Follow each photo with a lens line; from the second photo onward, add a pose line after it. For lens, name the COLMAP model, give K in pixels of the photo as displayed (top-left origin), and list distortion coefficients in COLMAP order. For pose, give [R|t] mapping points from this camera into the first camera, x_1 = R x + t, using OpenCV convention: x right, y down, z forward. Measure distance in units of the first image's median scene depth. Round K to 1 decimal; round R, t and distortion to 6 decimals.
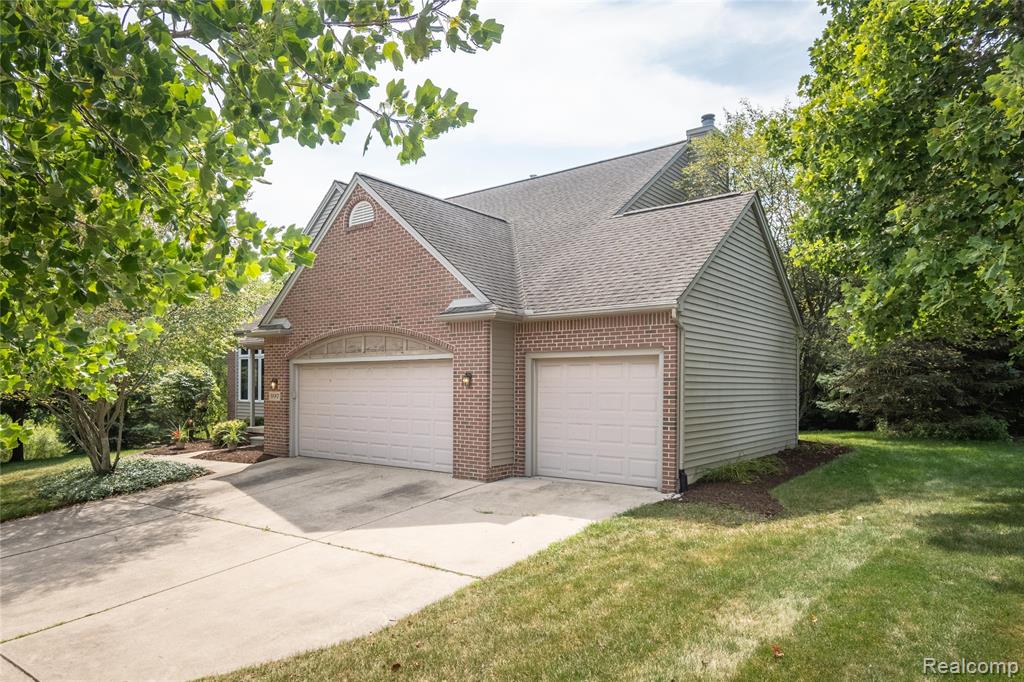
lens RADIAL K [[657.6, 0, 491.3], [0, 657.6, 378.1], [0, 0, 1]] dist [0.004045, -0.000599]
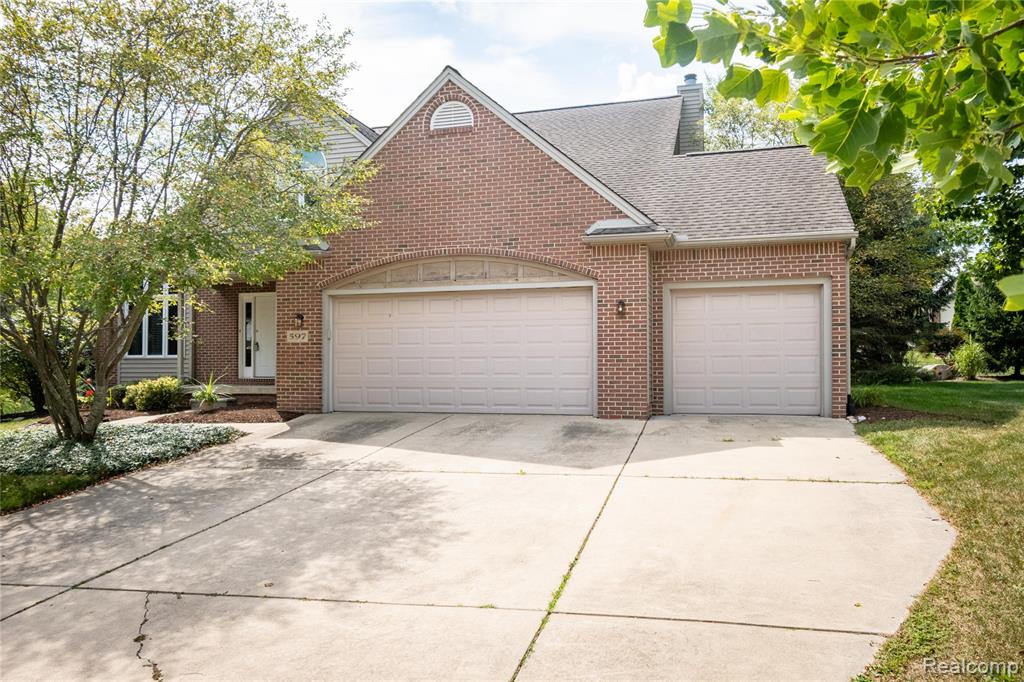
lens RADIAL K [[701.7, 0, 514.1], [0, 701.7, 345.4], [0, 0, 1]] dist [0.005454, 0.000489]
pose [[0.916273, 0.007252, 0.400488, -0.538732], [0.002306, 0.999724, -0.023378, 0.073215], [-0.400547, 0.022344, 0.916004, 0.167638]]
